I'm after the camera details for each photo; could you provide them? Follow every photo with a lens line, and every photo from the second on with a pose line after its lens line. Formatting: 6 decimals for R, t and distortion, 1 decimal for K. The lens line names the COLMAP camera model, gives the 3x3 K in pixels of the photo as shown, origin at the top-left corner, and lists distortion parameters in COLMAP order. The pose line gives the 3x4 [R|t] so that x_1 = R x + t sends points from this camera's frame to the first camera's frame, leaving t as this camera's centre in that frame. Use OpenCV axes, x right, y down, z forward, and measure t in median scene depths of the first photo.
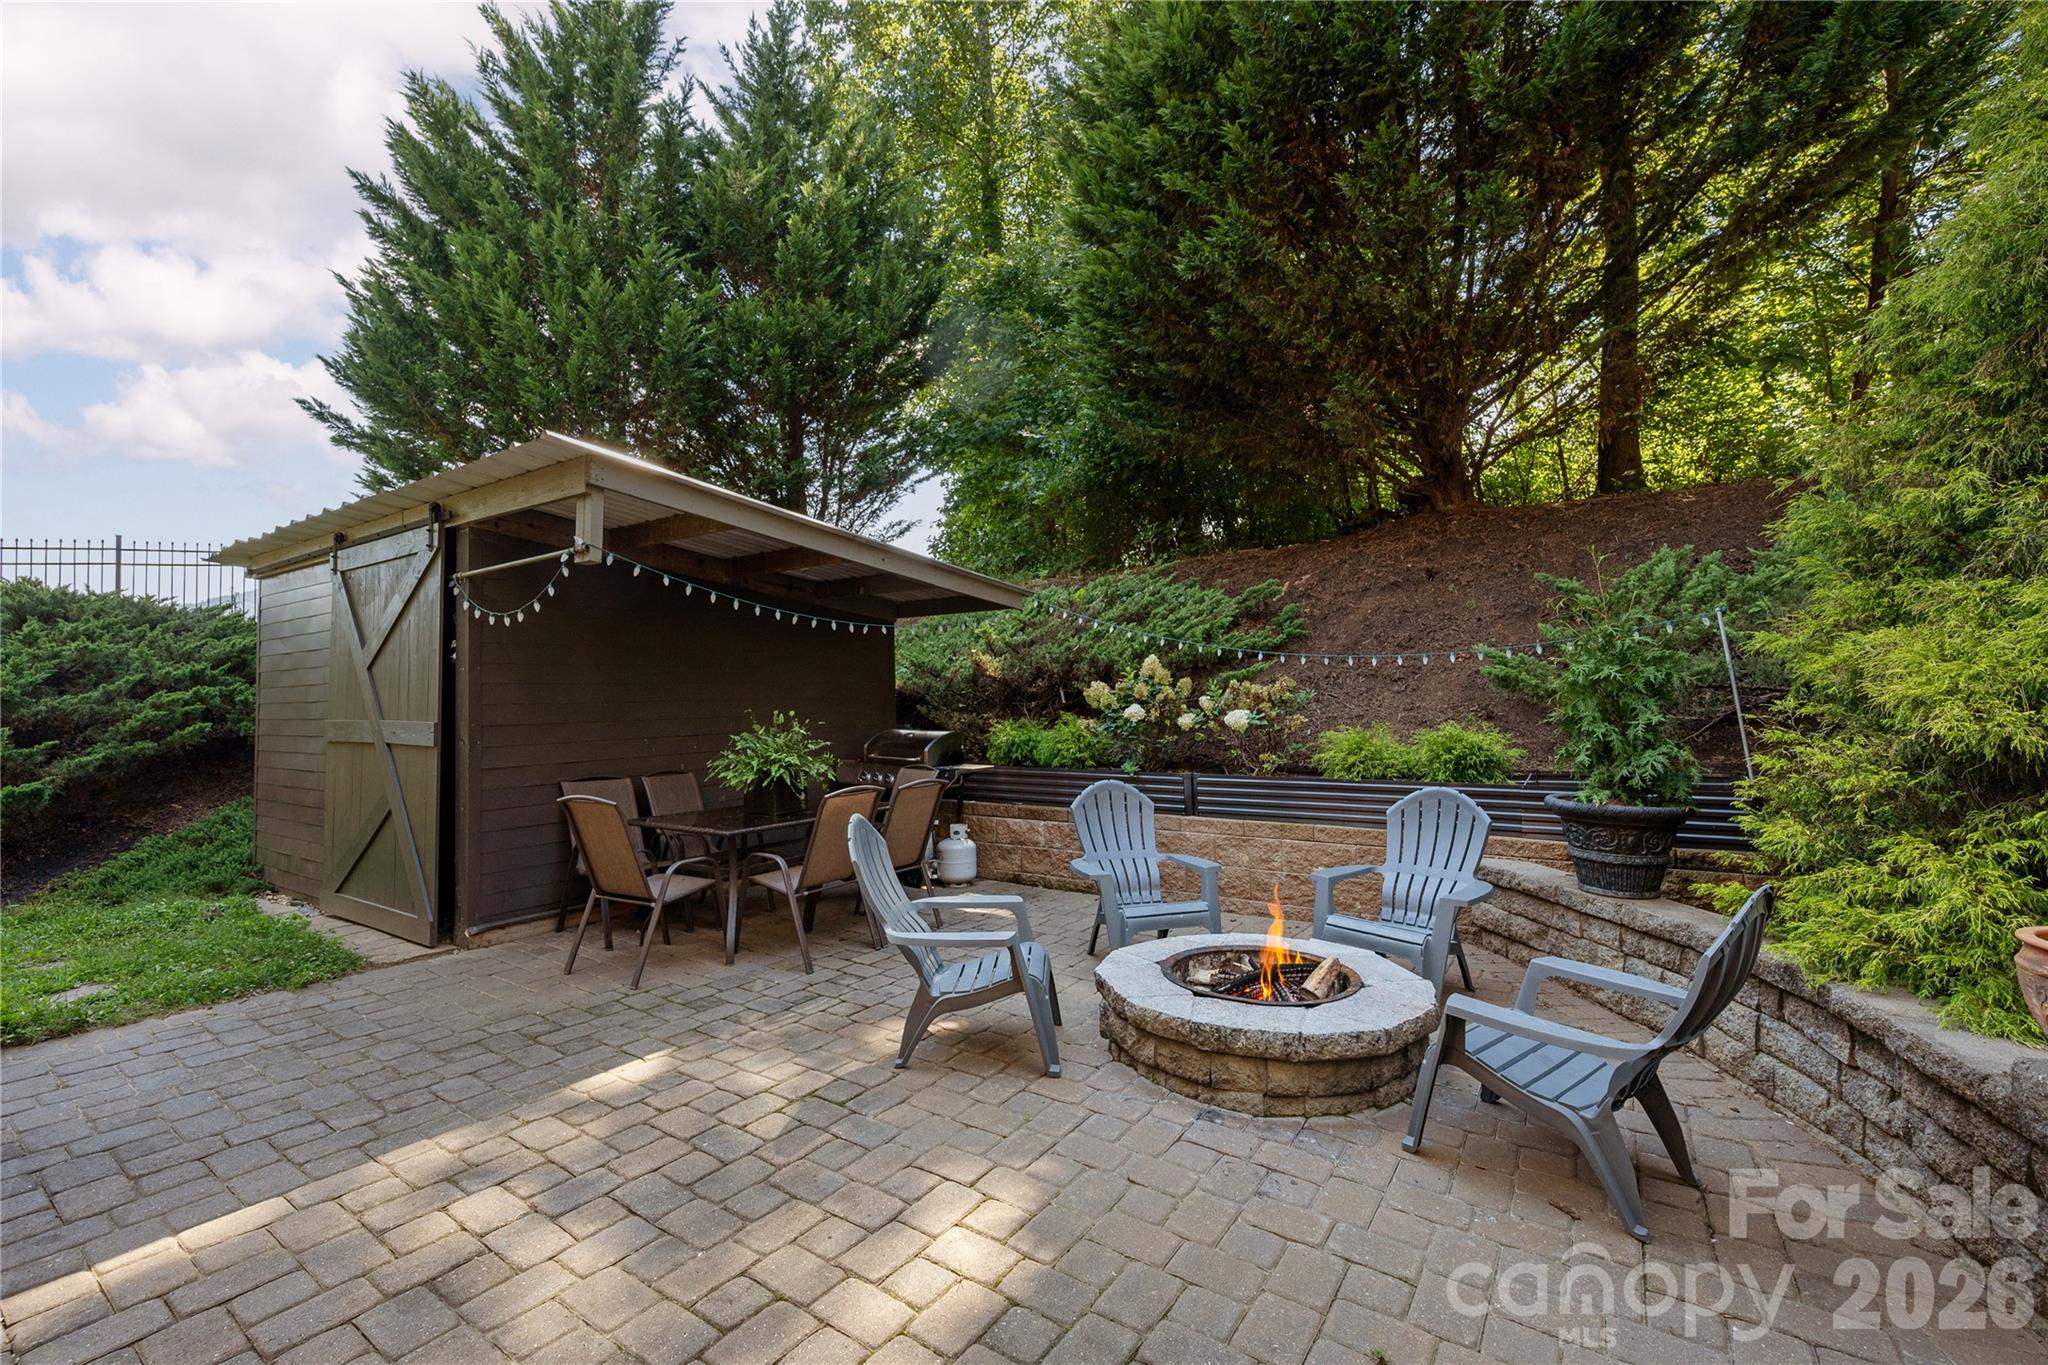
lens RADIAL K [[866.3, 0, 1016.1], [0, 866.3, 668.1], [0, 0, 1]] dist [-0.002445, -0.000781]
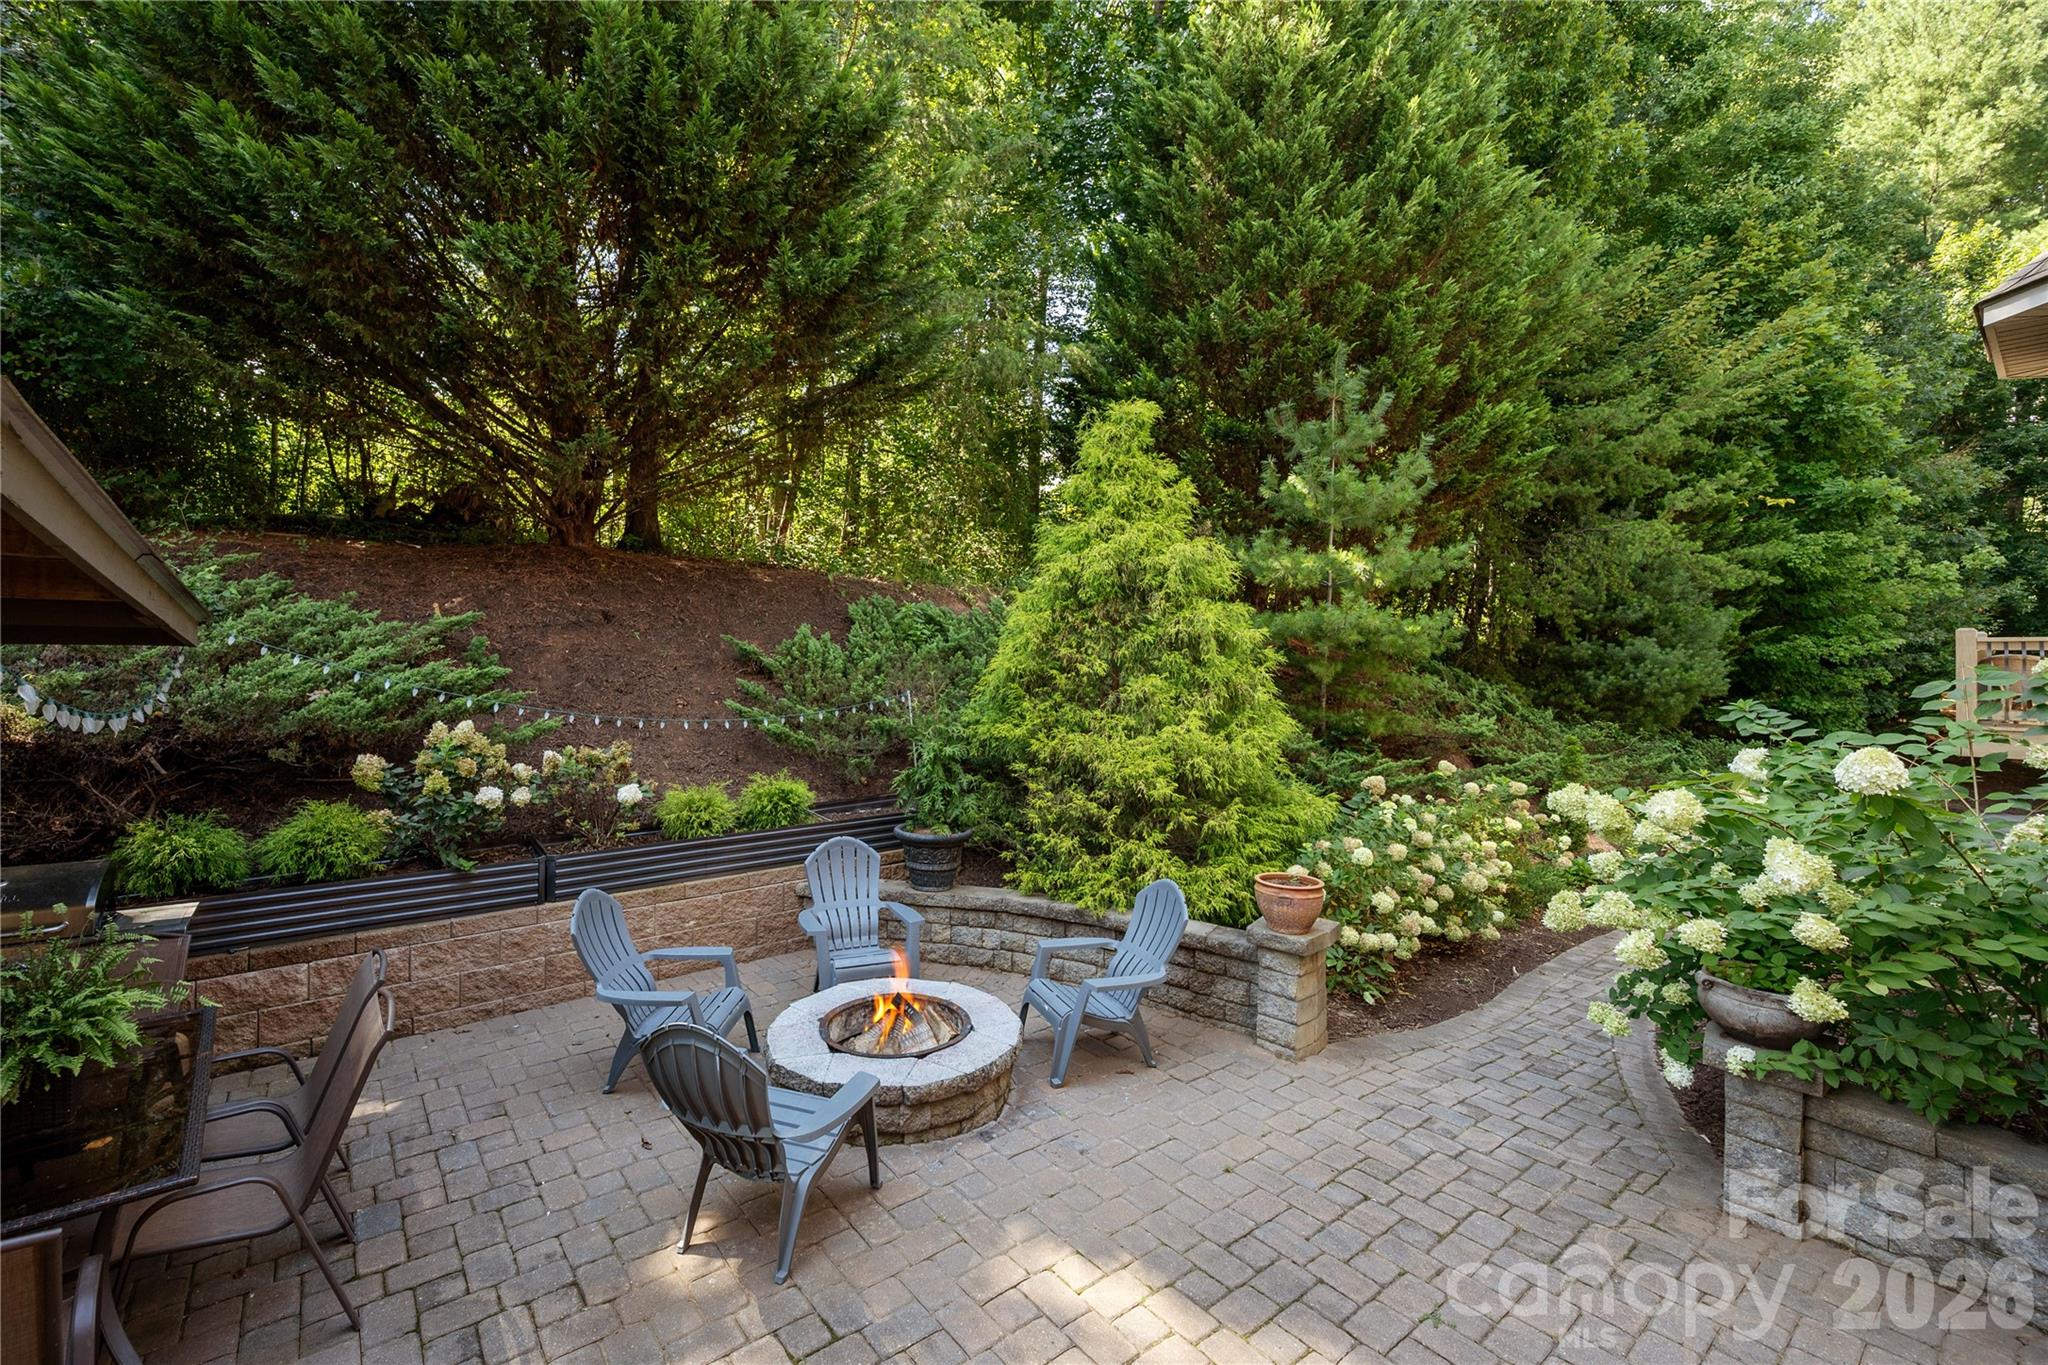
lens RADIAL K [[848.8, 0, 979.3], [0, 848.8, 632.5], [0, 0, 1]] dist [-0.002580, -0.000388]
pose [[0.309269, 0.042083, 0.950043, -0.591838], [-0.050609, 0.998333, -0.027747, -0.127882], [-0.949627, -0.039499, 0.310883, 0.346432]]
